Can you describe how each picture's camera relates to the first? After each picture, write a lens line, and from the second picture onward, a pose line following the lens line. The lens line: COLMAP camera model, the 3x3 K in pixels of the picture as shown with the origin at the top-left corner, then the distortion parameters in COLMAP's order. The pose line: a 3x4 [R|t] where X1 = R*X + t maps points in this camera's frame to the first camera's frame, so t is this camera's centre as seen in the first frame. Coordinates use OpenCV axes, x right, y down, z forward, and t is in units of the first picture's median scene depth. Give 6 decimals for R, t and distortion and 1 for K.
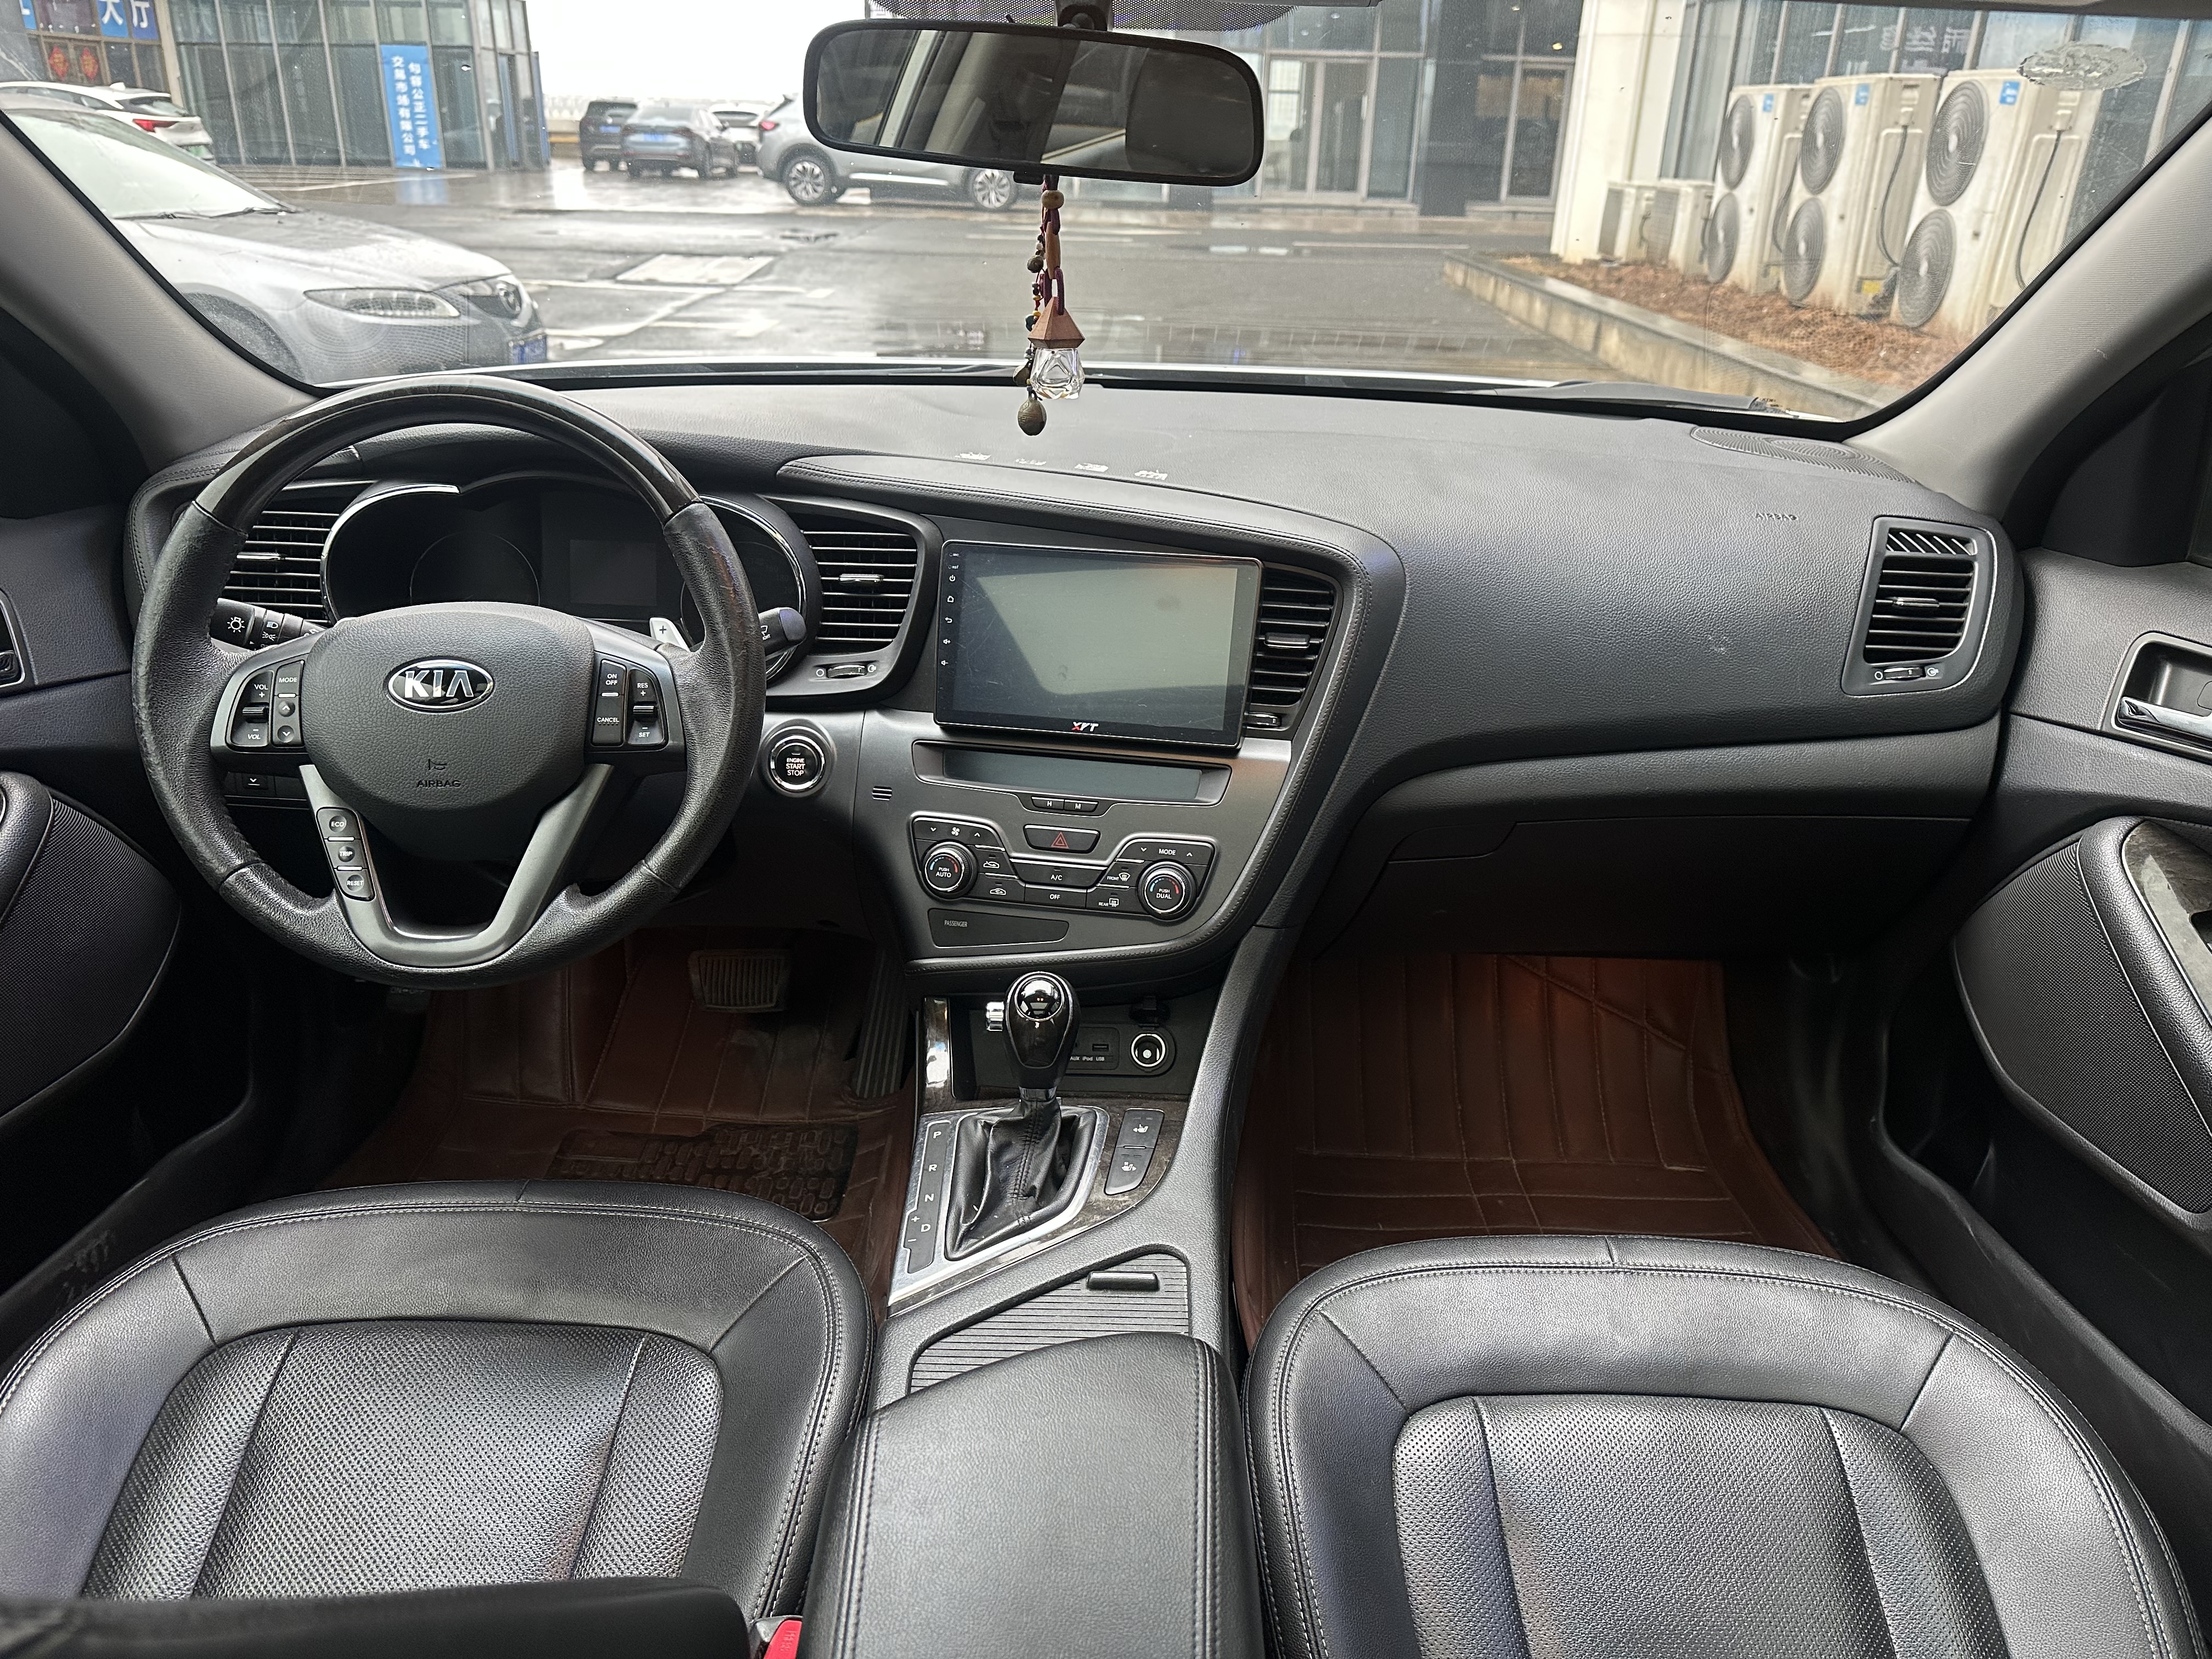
lens RADIAL K [[1559.9, 0, 1107.5], [0, 1559.9, 831.5], [0, 0, 1]] dist [0.002774, -0.015869]
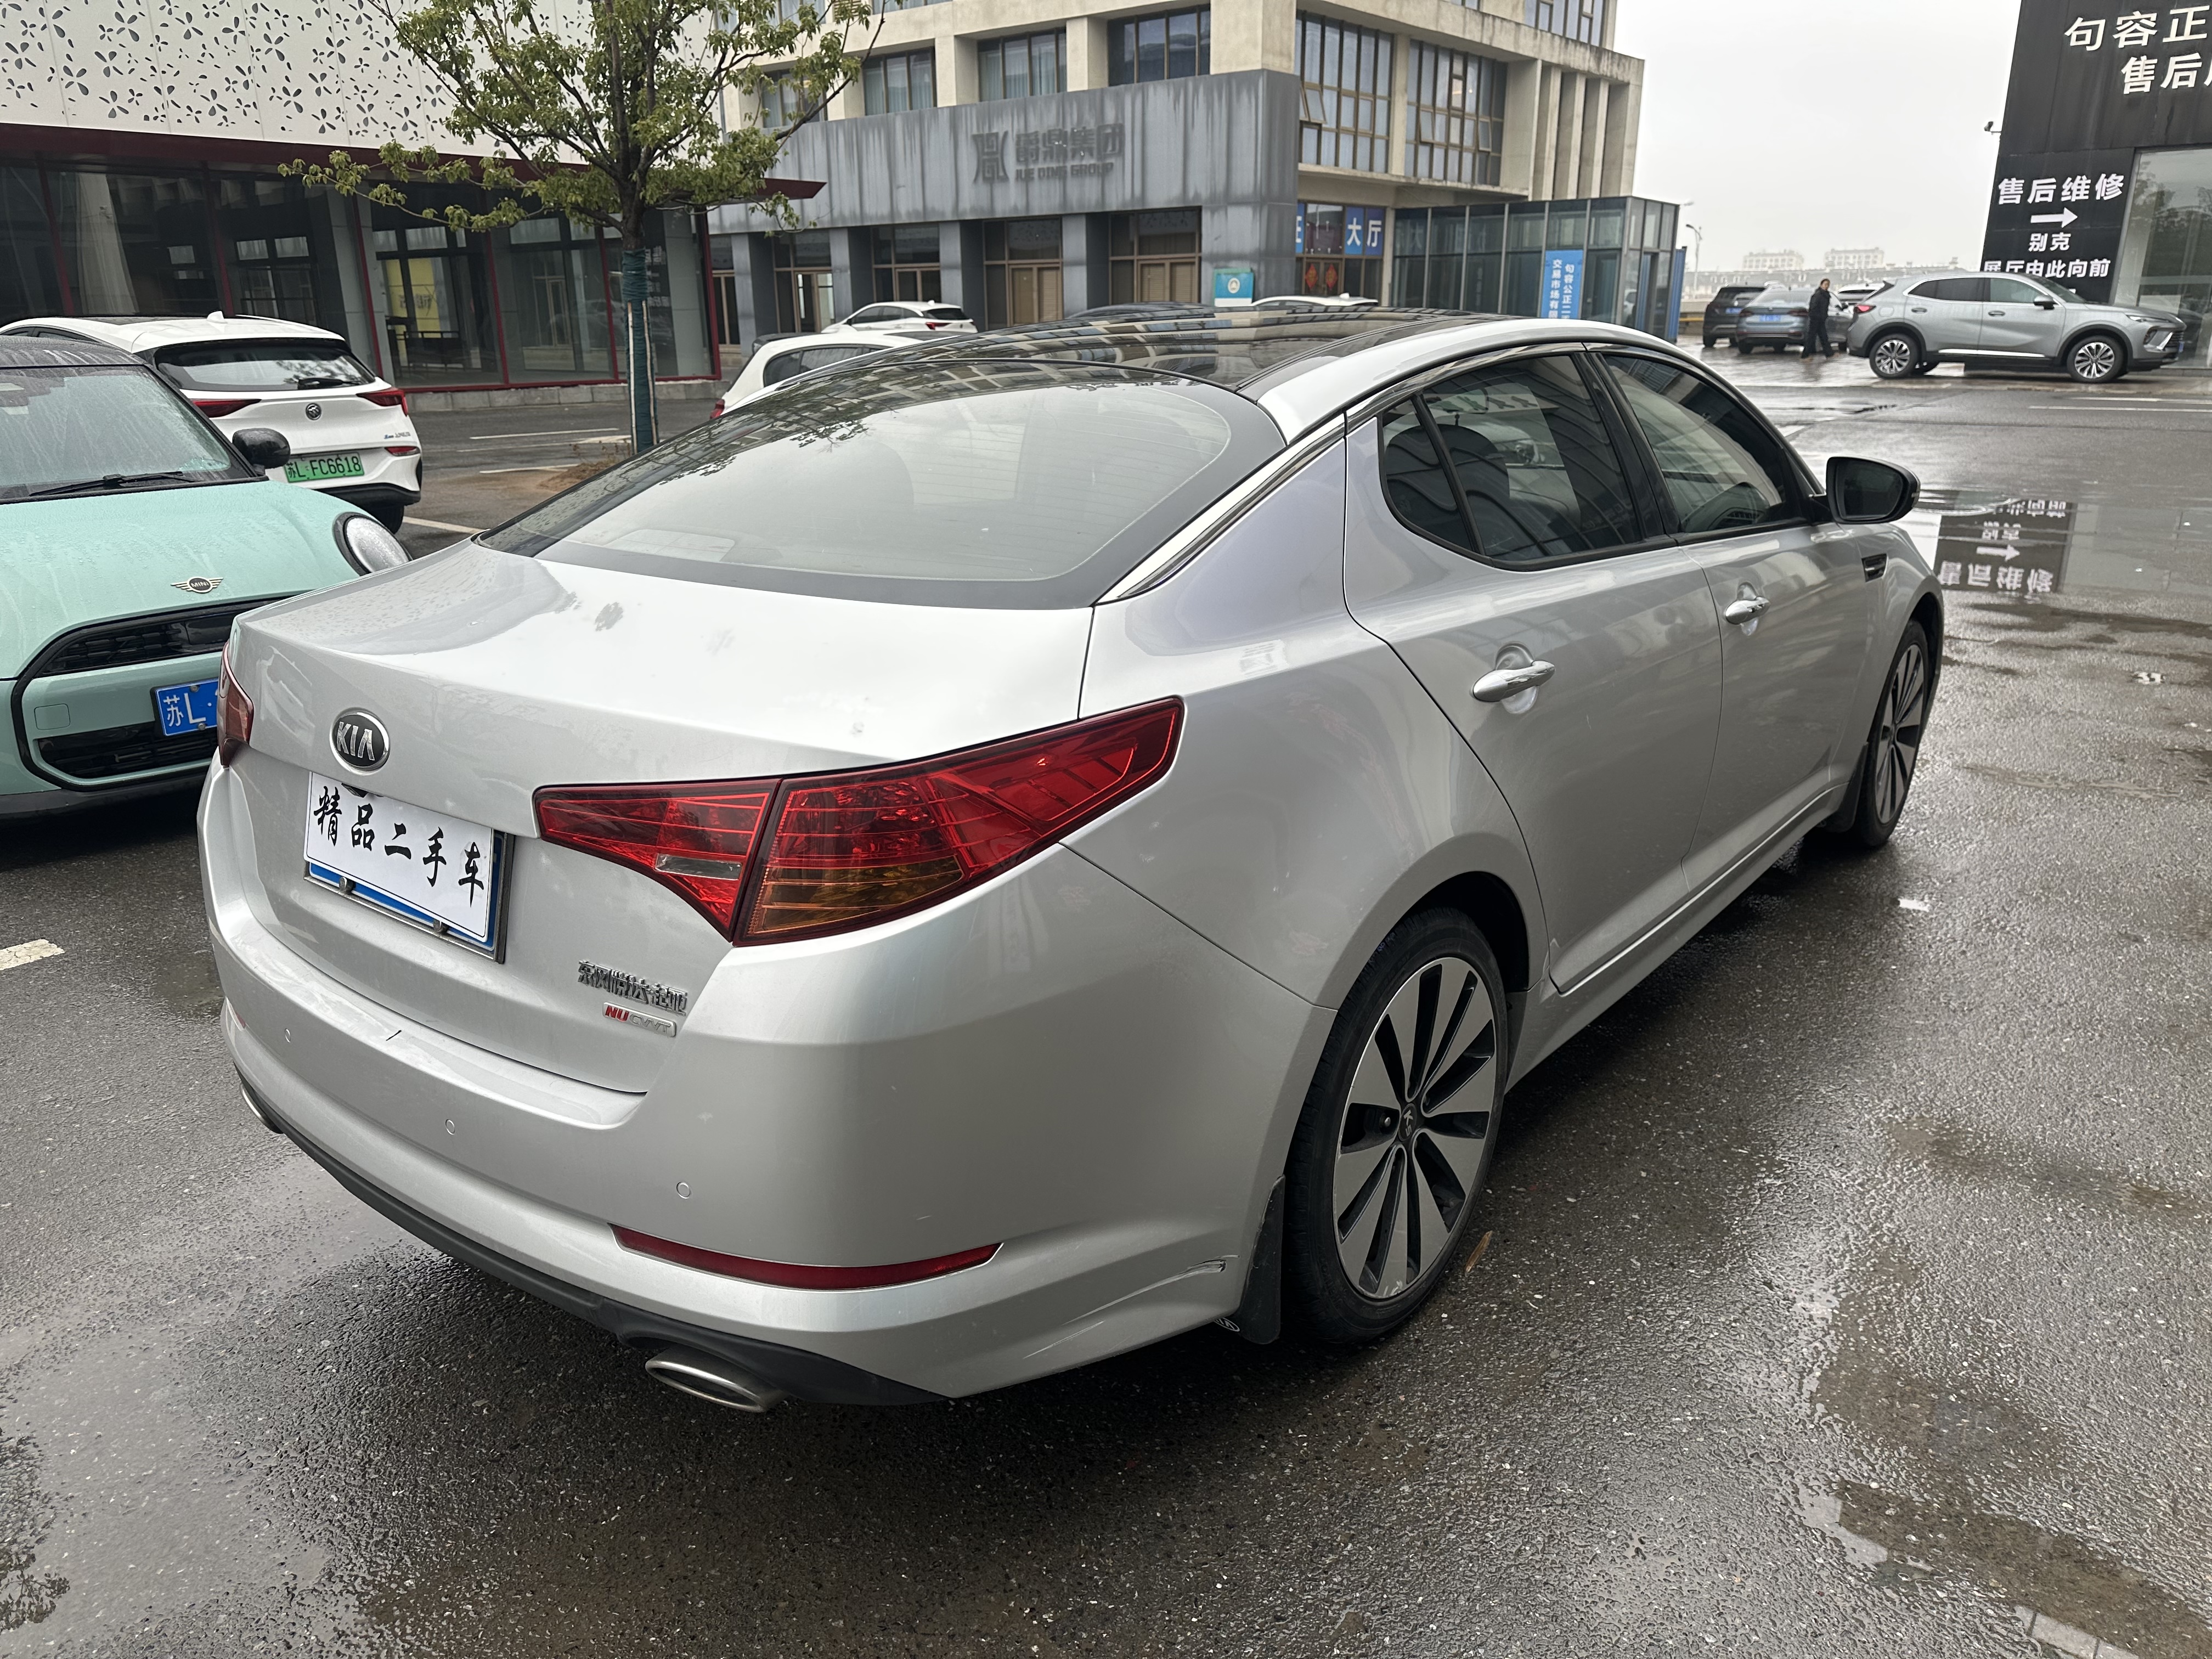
lens RADIAL K [[1559.9, 0, 1107.3], [0, 1559.9, 829.8], [0, 0, 1]] dist [0.002774, -0.015869]
pose [[0.782976, 0.163365, -0.600217, 0.064426], [-0.220906, 0.975029, -0.022789, 0.034149], [0.581506, 0.150435, 0.799512, -0.095434]]
